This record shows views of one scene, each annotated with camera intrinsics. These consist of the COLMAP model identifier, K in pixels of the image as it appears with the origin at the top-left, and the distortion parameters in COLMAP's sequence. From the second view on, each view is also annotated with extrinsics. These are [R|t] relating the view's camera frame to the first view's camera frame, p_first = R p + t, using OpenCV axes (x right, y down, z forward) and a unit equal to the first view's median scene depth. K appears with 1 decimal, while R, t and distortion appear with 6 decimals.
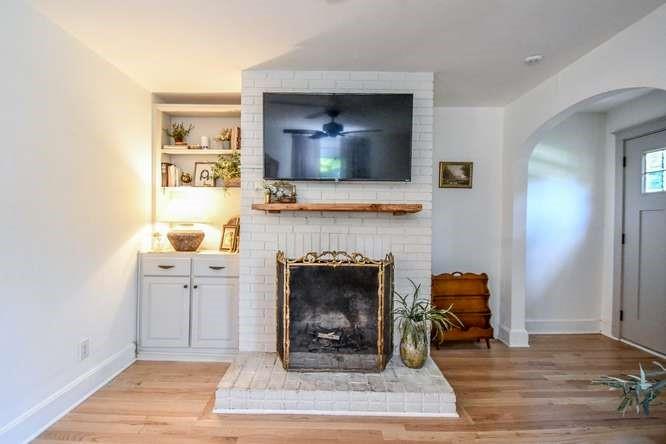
lens RADIAL K [[315.3, 0, 333.0], [0, 315.3, 222.0], [0, 0, 1]] dist [-0.000852, -0.001017]
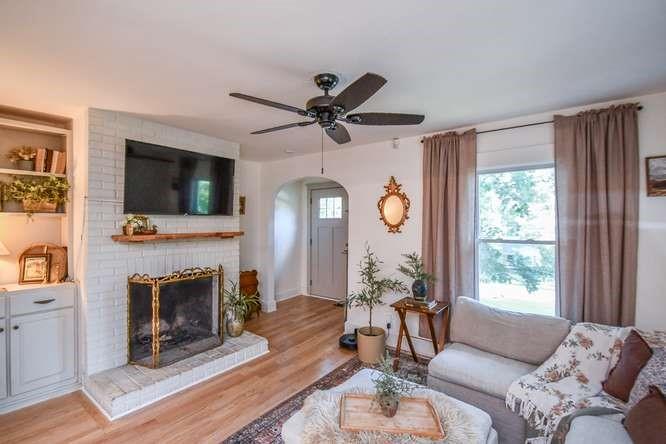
lens RADIAL K [[296.1, 0, 333.0], [0, 296.1, 222.0], [0, 0, 1]] dist [-0.001930, -0.000967]
pose [[0.598707, -0.005084, 0.800952, -0.567881], [0.005177, 0.999984, 0.002477, -0.093253], [-0.800951, 0.002664, 0.598724, -0.228736]]
